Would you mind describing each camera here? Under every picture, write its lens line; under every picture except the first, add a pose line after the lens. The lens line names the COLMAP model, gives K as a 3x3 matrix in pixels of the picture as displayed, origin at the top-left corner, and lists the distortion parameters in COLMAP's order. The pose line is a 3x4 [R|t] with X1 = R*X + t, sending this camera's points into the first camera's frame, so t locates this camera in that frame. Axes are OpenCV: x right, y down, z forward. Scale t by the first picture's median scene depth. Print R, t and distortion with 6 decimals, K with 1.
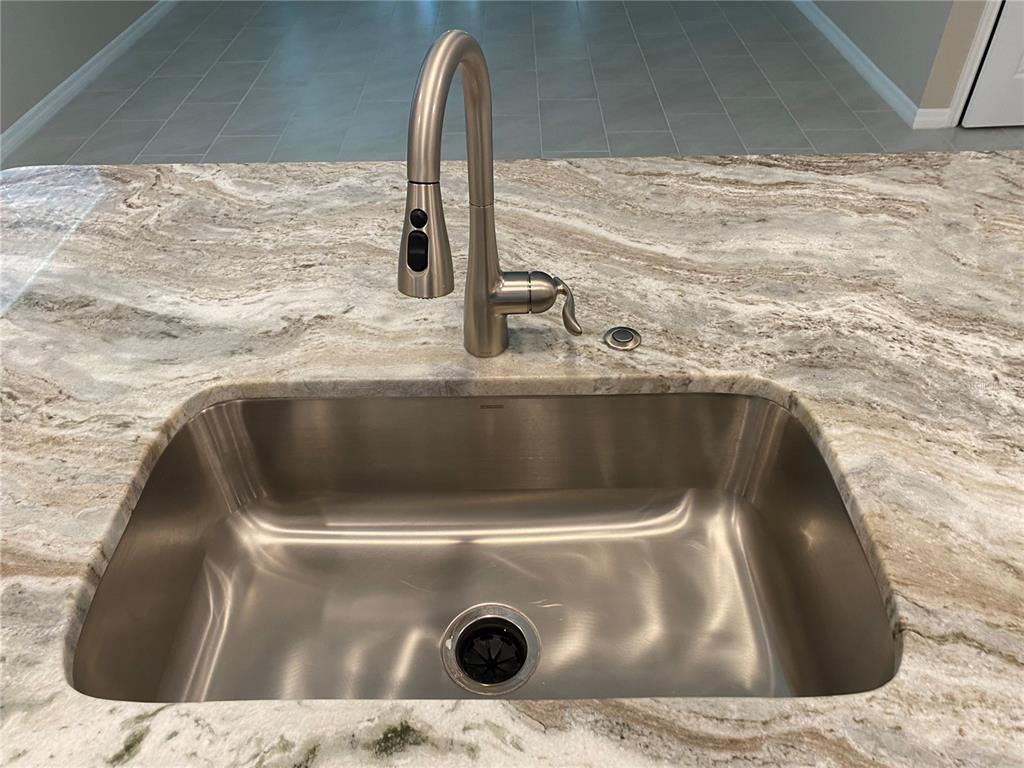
lens RADIAL K [[768.9, 0, 498.1], [0, 768.9, 387.2], [0, 0, 1]] dist [0.026946, -0.029254]
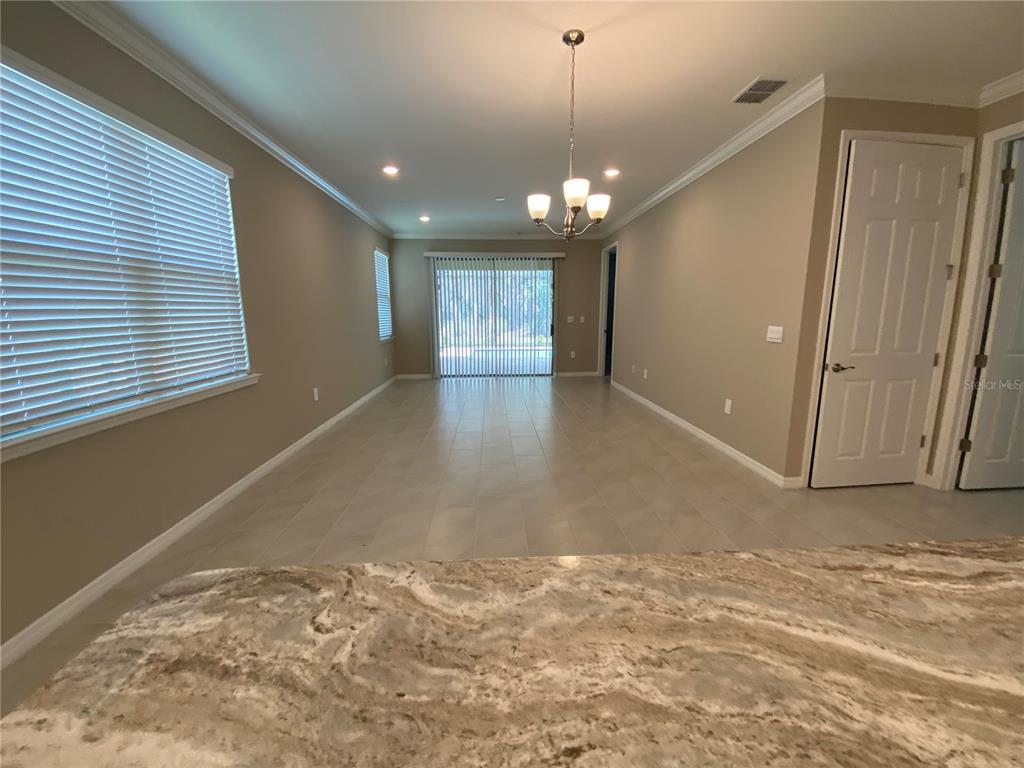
lens RADIAL K [[418.1, 0, 509.6], [0, 418.1, 384.7], [0, 0, 1]] dist [0.015775, -0.018936]
pose [[0.998443, 0.000579, 0.055774, -0.379821], [0.028527, 0.853973, -0.519535, -0.286736], [-0.047931, 0.520318, 0.852627, 0.587307]]
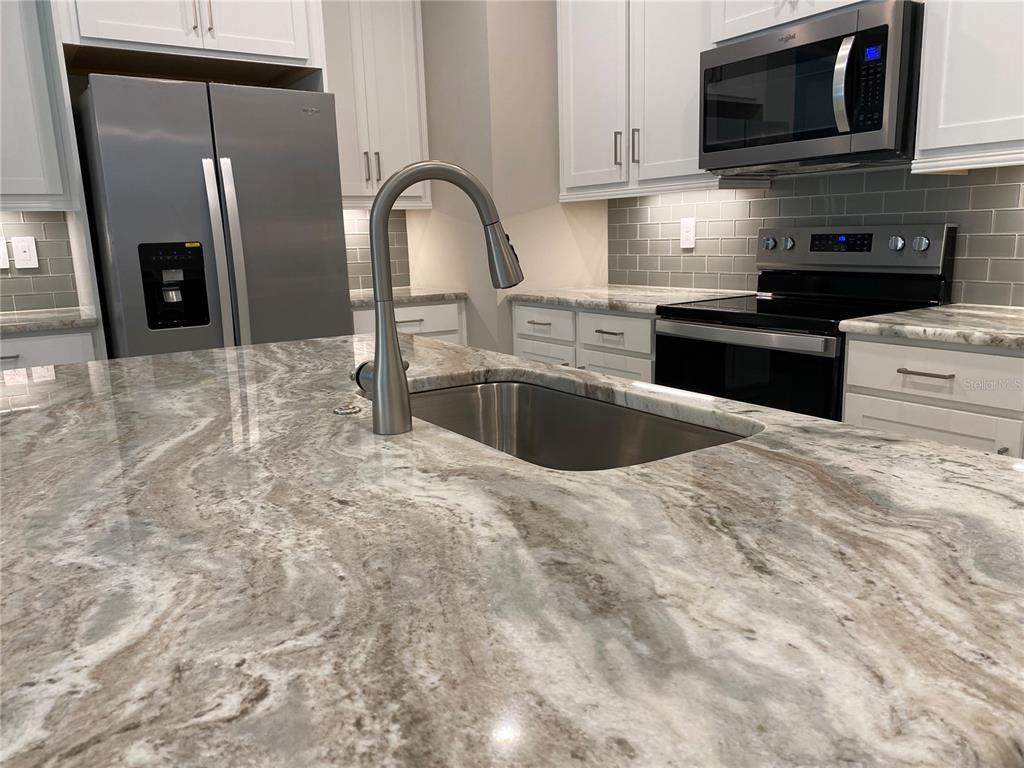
lens RADIAL K [[776.4, 0, 515.0], [0, 776.4, 391.9], [0, 0, 1]] dist [0.064019, -0.097208]
pose [[-0.562912, -0.133759, 0.815622, -1.137203], [0.574225, 0.646477, 0.502328, -0.613252], [-0.594472, 0.751116, -0.287102, 1.208484]]
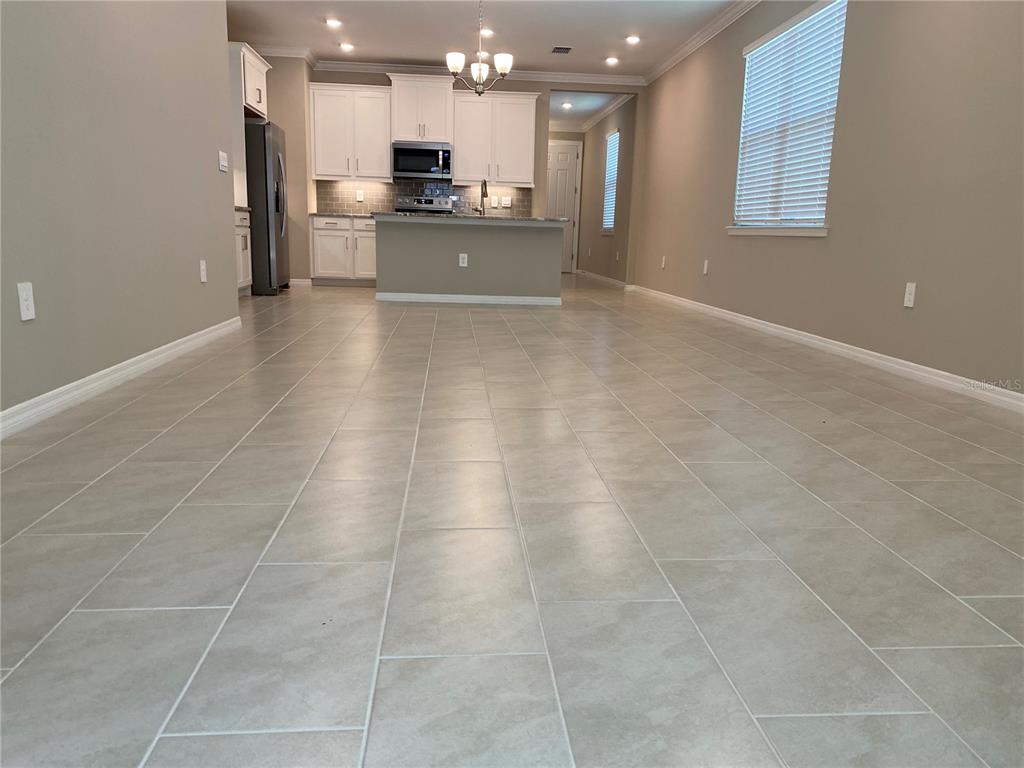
lens RADIAL K [[768.9, 0, 498.1], [0, 768.9, 387.2], [0, 0, 1]] dist [0.026946, -0.029254]
pose [[-0.996795, 0.002079, -0.079970, 0.508607], [-0.062280, 0.607217, 0.792091, -5.752416], [0.050206, 0.794533, -0.605142, 7.785625]]
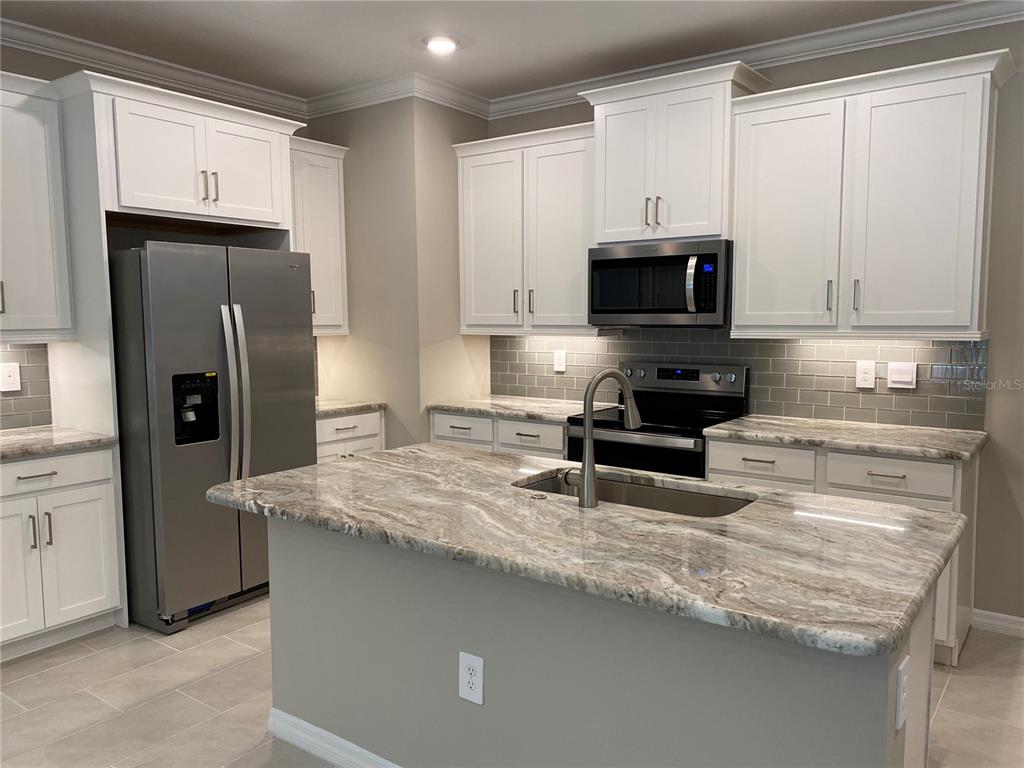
lens RADIAL K [[775.0, 0, 508.3], [0, 775.0, 398.0], [0, 0, 1]] dist [0.115696, -0.285043]
pose [[-0.807805, -0.043819, 0.587819, -1.202788], [0.402454, 0.687617, 0.604328, -1.823345], [-0.430676, 0.724750, -0.537826, 2.161684]]
